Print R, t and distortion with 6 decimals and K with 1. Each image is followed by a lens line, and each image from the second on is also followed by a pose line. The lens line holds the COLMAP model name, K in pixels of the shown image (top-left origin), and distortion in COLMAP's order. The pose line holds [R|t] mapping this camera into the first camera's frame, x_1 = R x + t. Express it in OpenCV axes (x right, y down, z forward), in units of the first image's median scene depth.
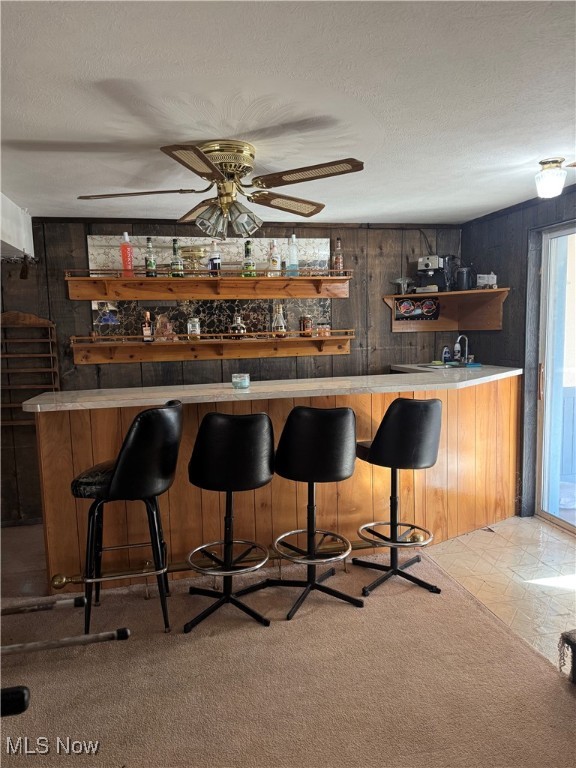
lens RADIAL K [[539.6, 0, 290.9], [0, 539.6, 382.1], [0, 0, 1]] dist [0.076154, -0.105623]
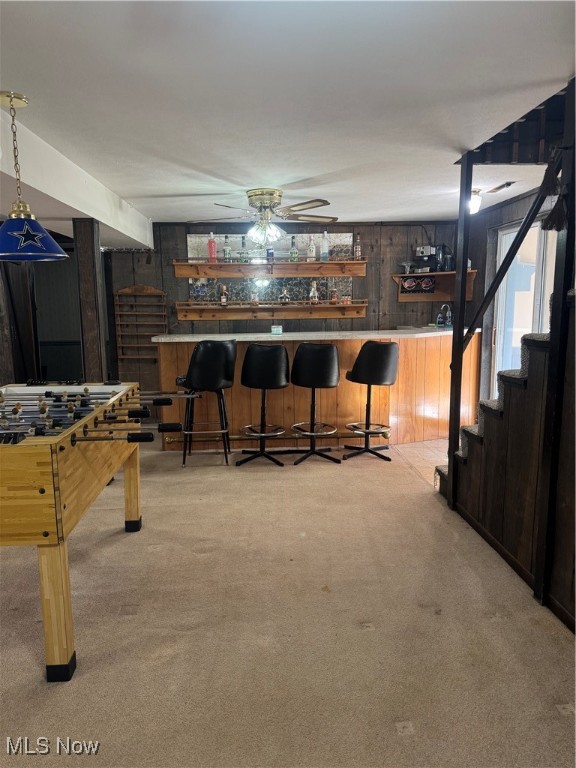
lens RADIAL K [[539.6, 0, 285.9], [0, 539.6, 386.3], [0, 0, 1]] dist [0.076154, -0.105623]
pose [[0.985543, 0.038152, -0.165076, 0.160585], [-0.029114, 0.997959, 0.056827, 0.057733], [0.166907, -0.051199, 0.984642, -0.456979]]
